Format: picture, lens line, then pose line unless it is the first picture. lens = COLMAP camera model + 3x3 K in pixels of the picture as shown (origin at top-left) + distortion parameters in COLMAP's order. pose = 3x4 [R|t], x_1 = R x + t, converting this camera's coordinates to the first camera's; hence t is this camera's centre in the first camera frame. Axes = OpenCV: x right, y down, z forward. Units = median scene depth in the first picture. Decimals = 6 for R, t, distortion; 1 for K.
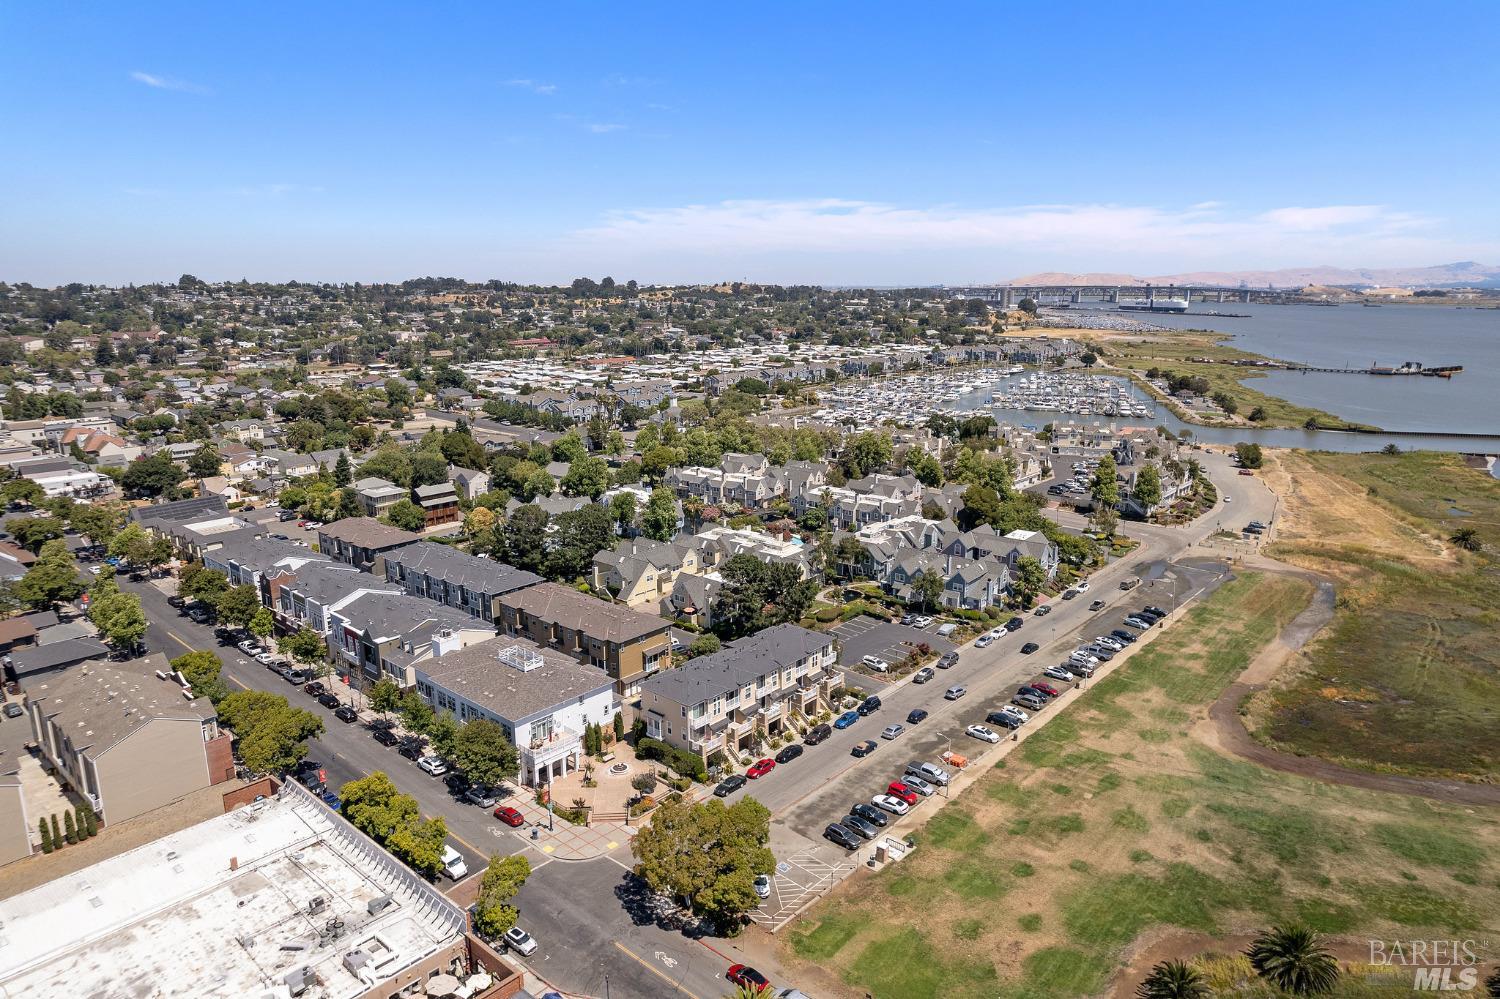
lens RADIAL K [[979.0, 0, 744.8], [0, 979.0, 483.5], [0, 0, 1]] dist [-0.088220, 0.093700]
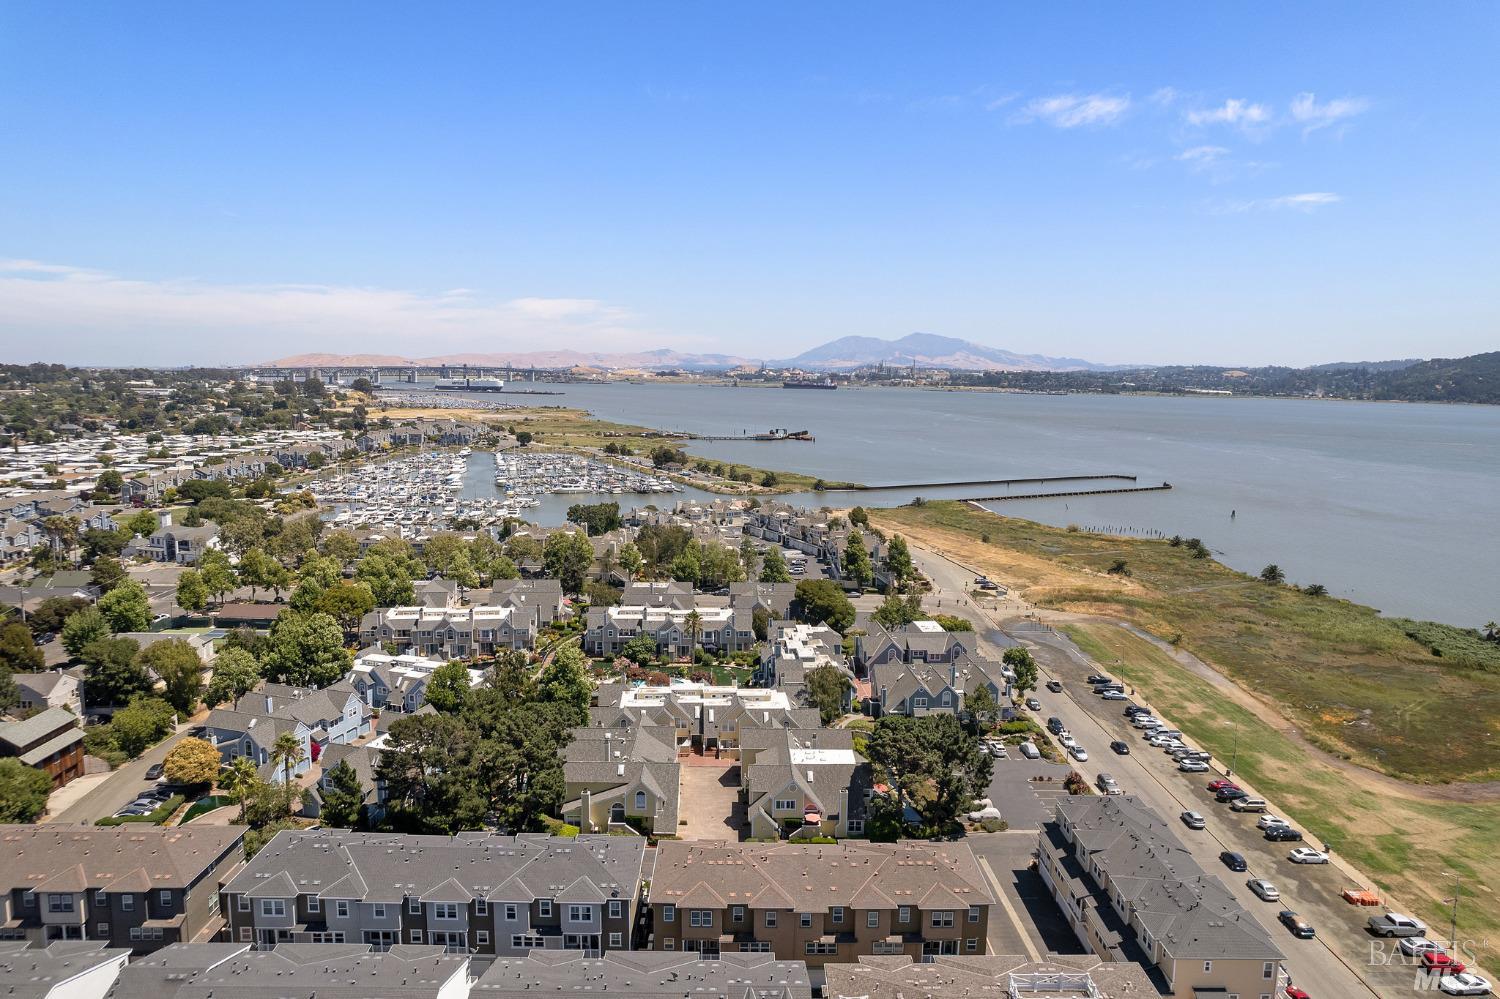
lens RADIAL K [[979.0, 0, 744.8], [0, 979.0, 483.5], [0, 0, 1]] dist [-0.088220, 0.093700]
pose [[0.742902, -0.068004, 0.665937, -0.221136], [0.122564, 0.991827, -0.035447, -0.034466], [-0.658084, 0.107953, 0.745165, 0.212474]]
